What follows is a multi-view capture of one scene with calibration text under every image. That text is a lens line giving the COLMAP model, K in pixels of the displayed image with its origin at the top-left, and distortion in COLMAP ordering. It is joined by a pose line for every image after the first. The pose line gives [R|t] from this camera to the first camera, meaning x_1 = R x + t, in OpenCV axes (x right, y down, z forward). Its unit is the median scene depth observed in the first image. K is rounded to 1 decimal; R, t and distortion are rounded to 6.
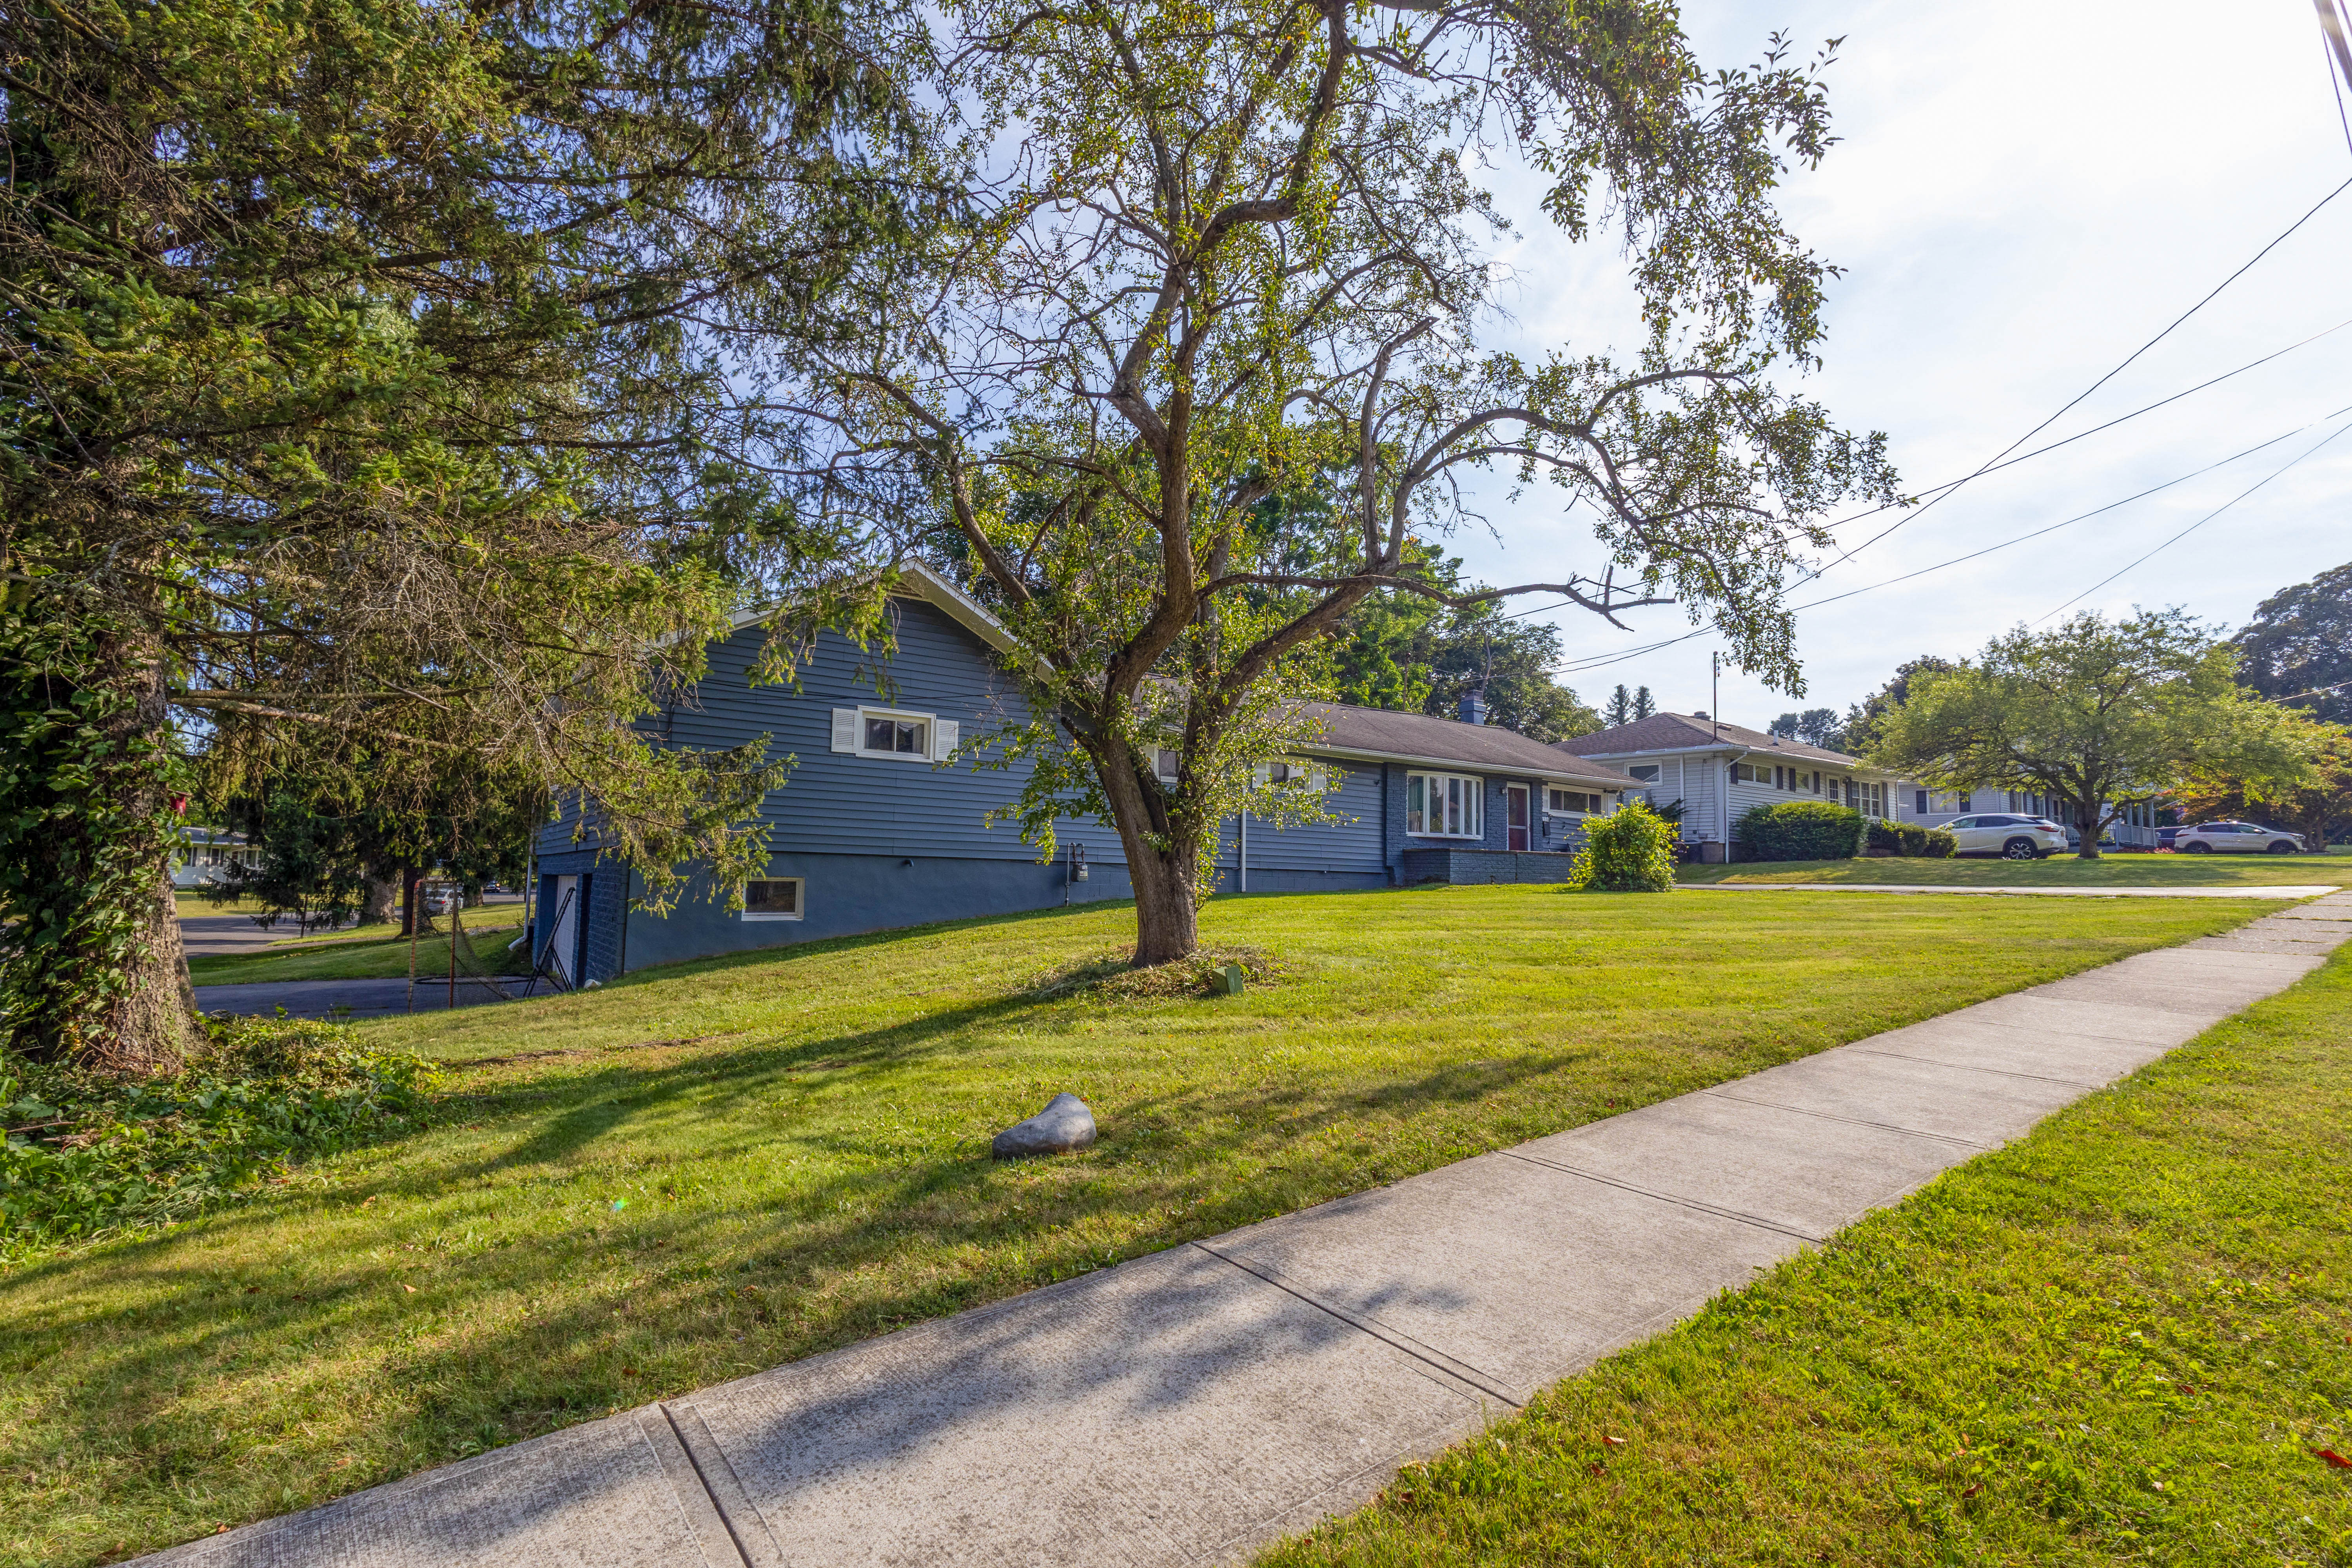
lens RADIAL K [[1044.1, 0, 1170.5], [0, 1044.1, 782.5], [0, 0, 1]] dist [0.002150, -0.000173]
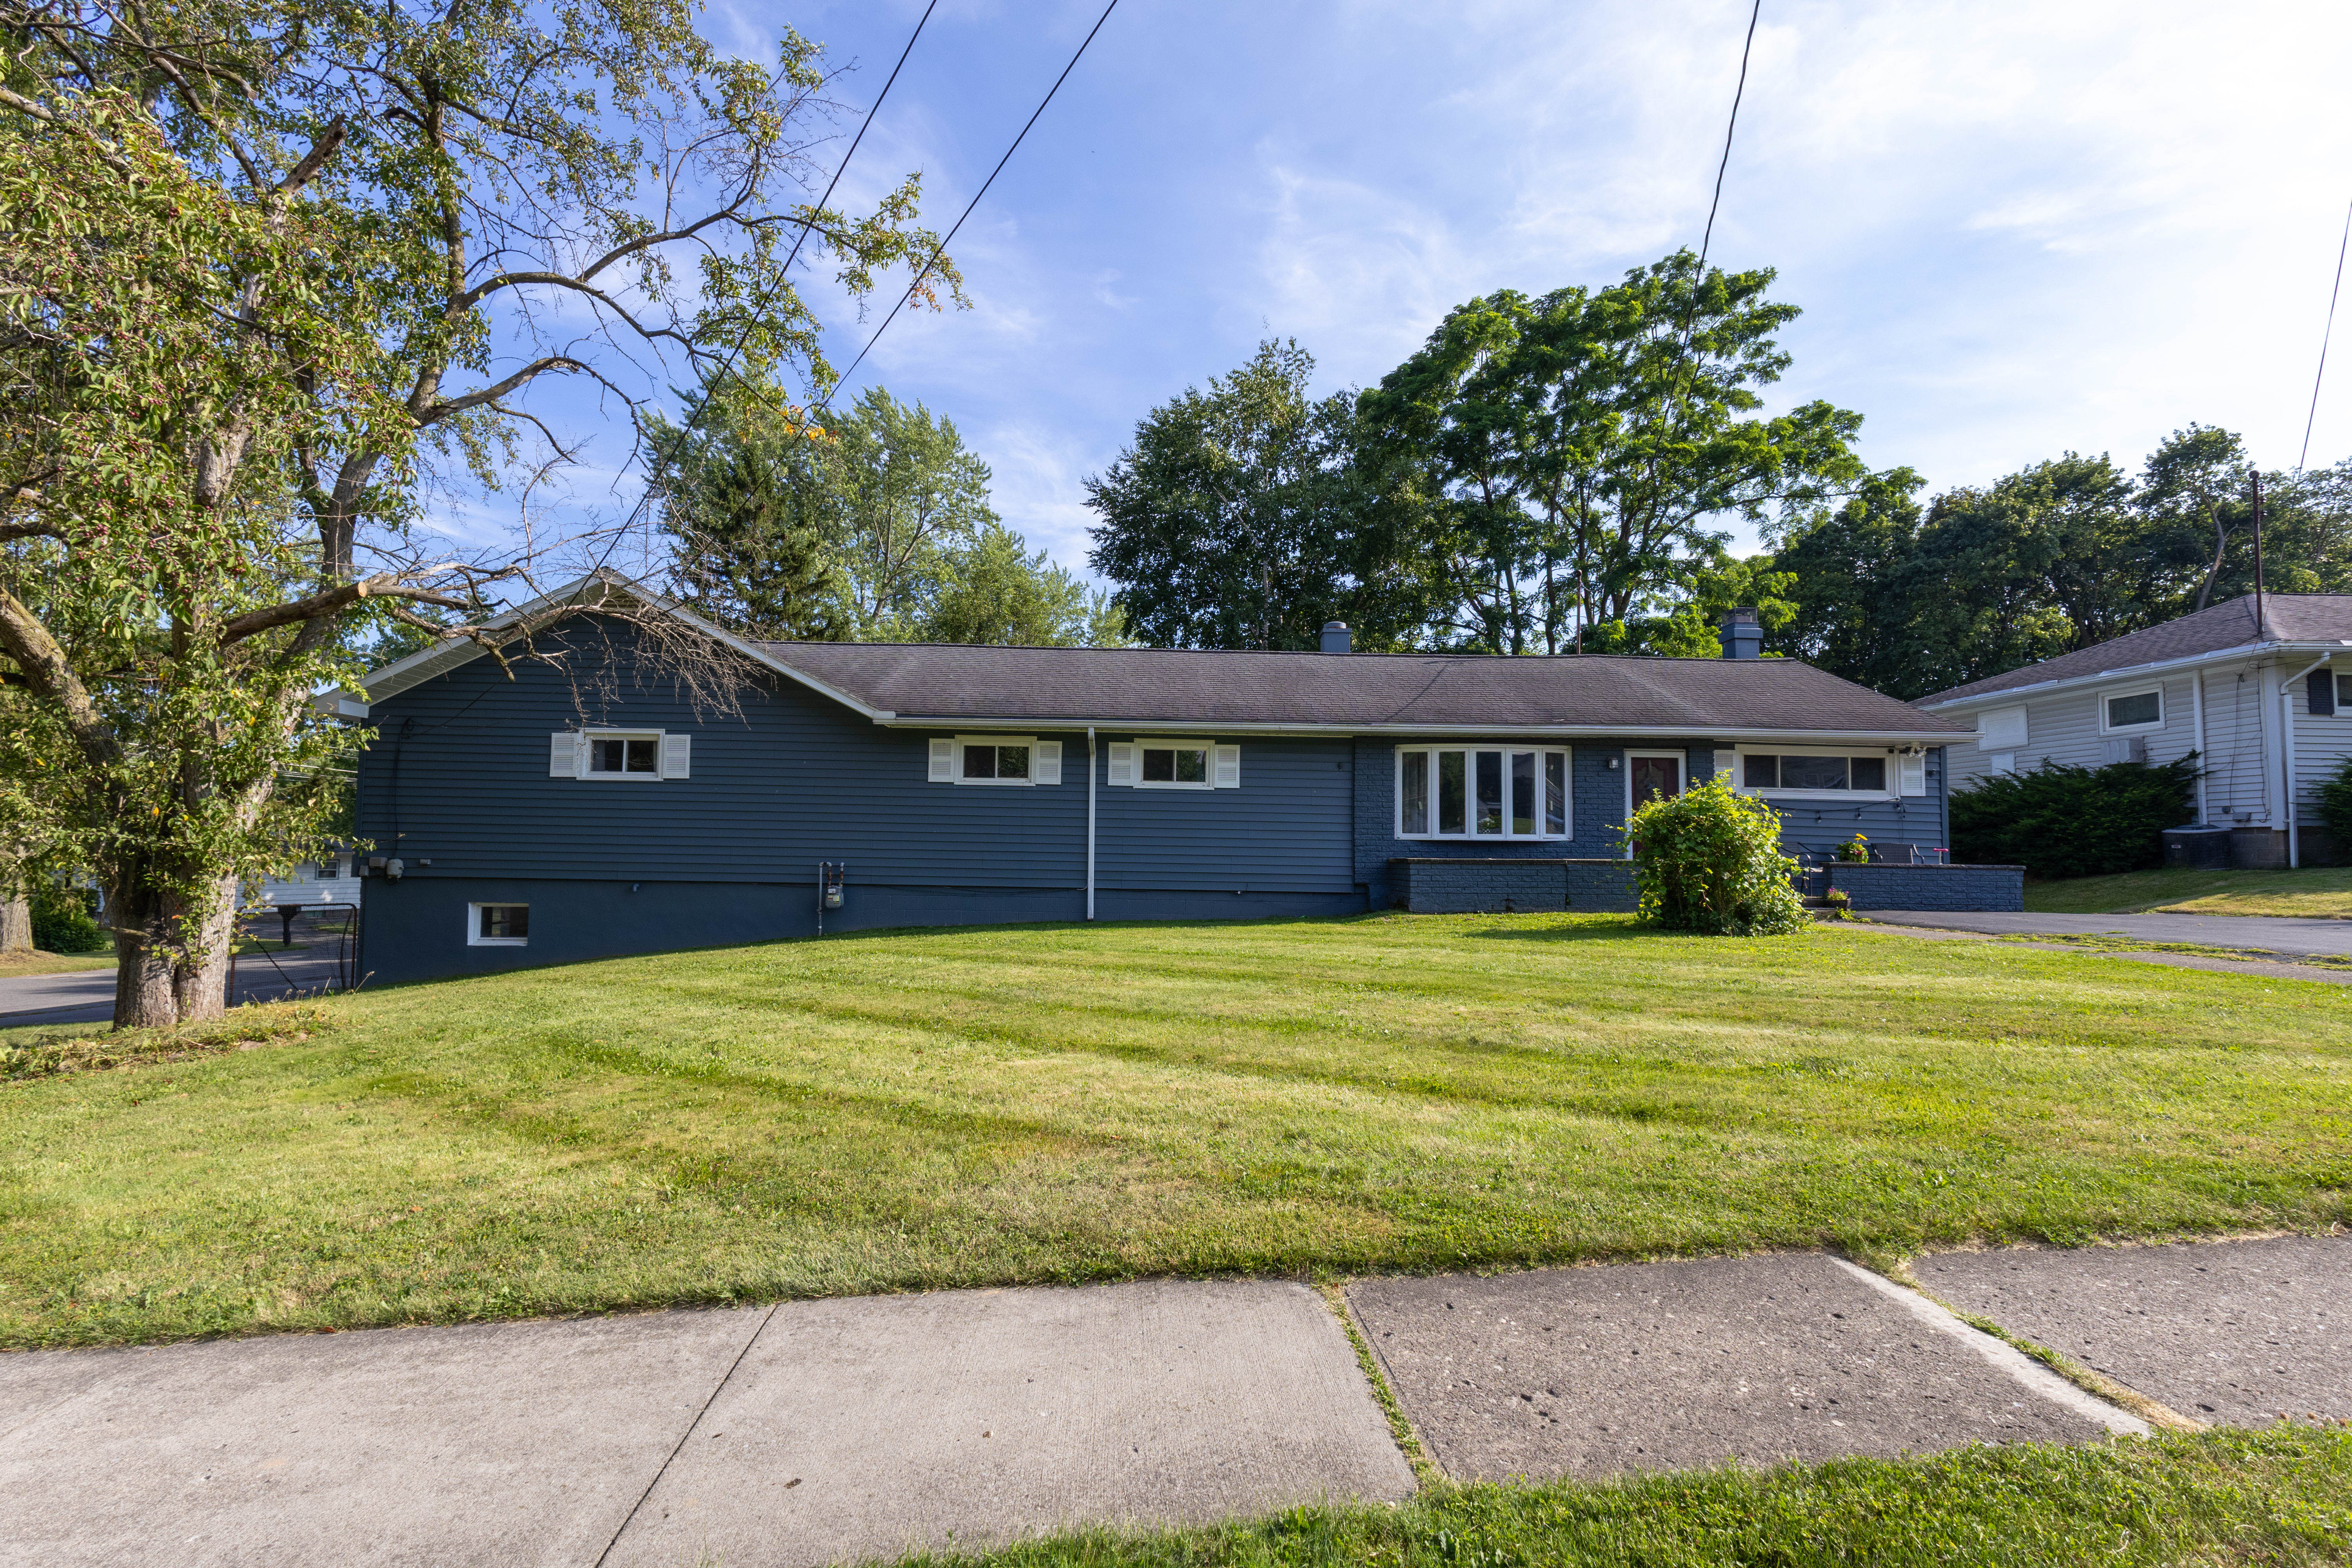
lens RADIAL K [[1044.1, 0, 1178.3], [0, 1044.1, 794.2], [0, 0, 1]] dist [0.002150, -0.000173]
pose [[0.824796, -0.042031, -0.563866, 0.521248], [0.054330, 0.998510, 0.005042, 0.010250], [0.562815, -0.034793, 0.825851, 0.359967]]
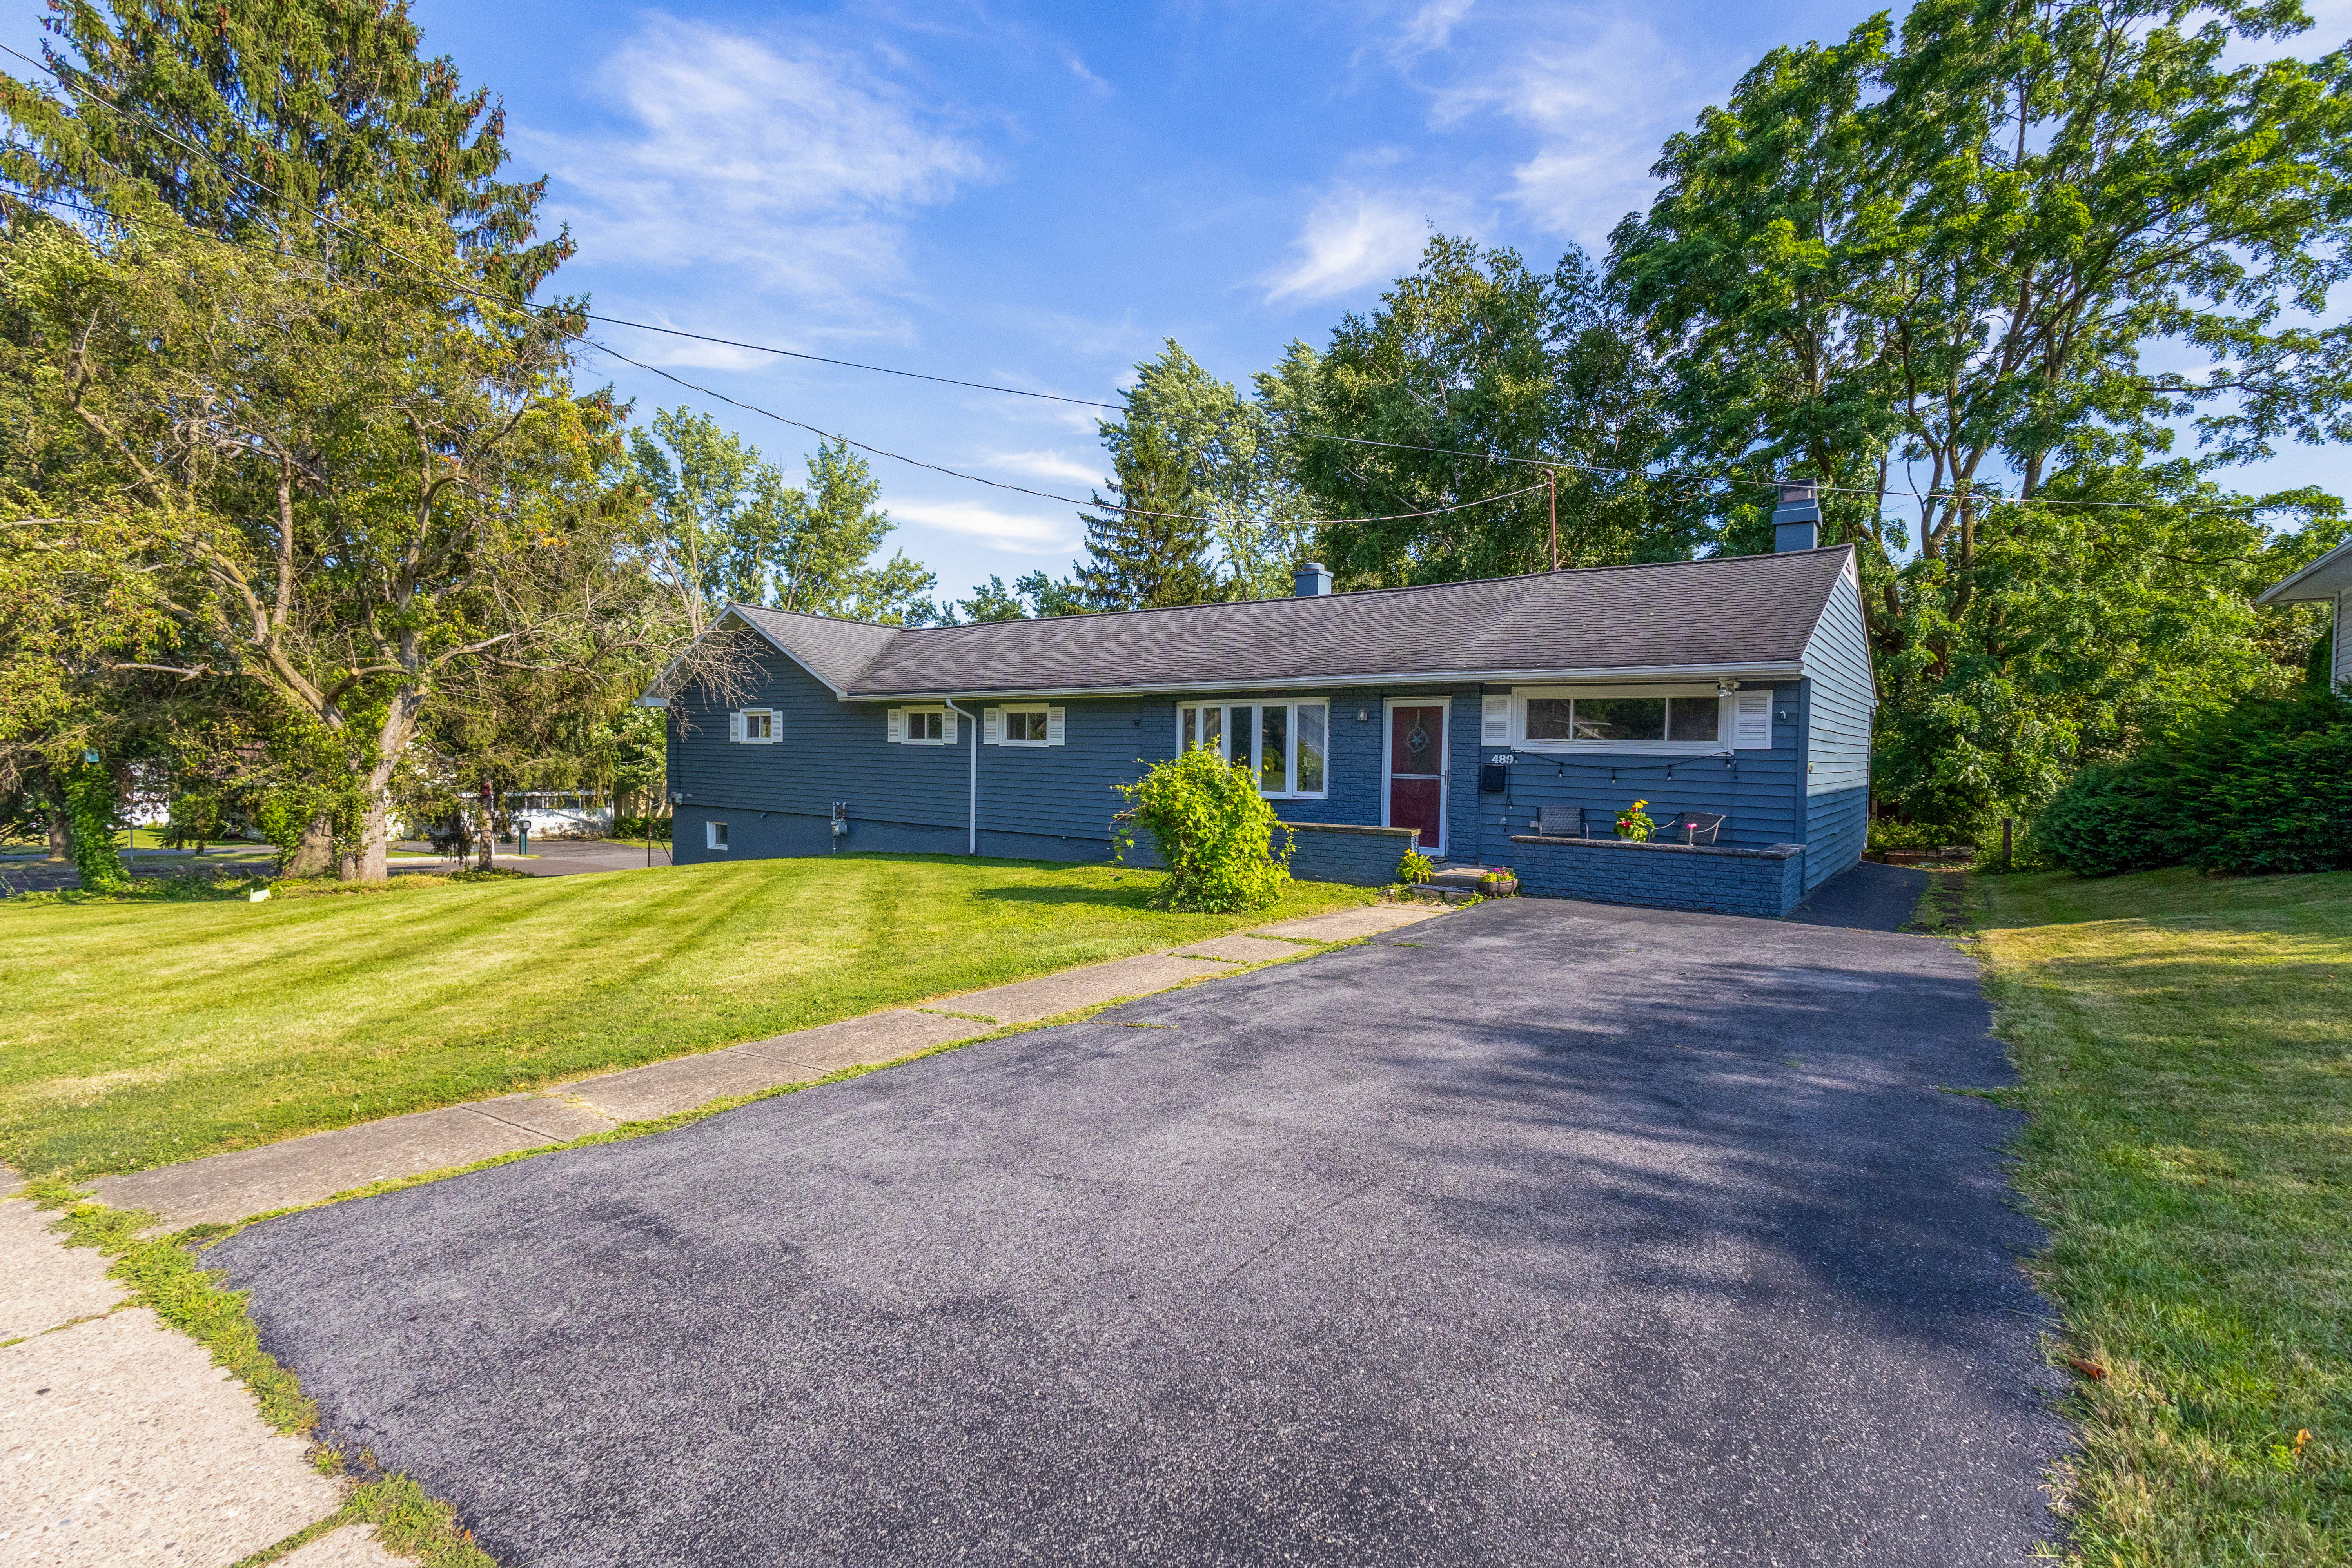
lens RADIAL K [[1044.1, 0, 1174.4], [0, 1044.1, 782.1], [0, 0, 1]] dist [0.002150, -0.000173]
pose [[0.293343, -0.016838, -0.955859, 0.946329], [0.048714, 0.998809, -0.002645, 0.046596], [0.954765, -0.045787, 0.293814, 0.827438]]
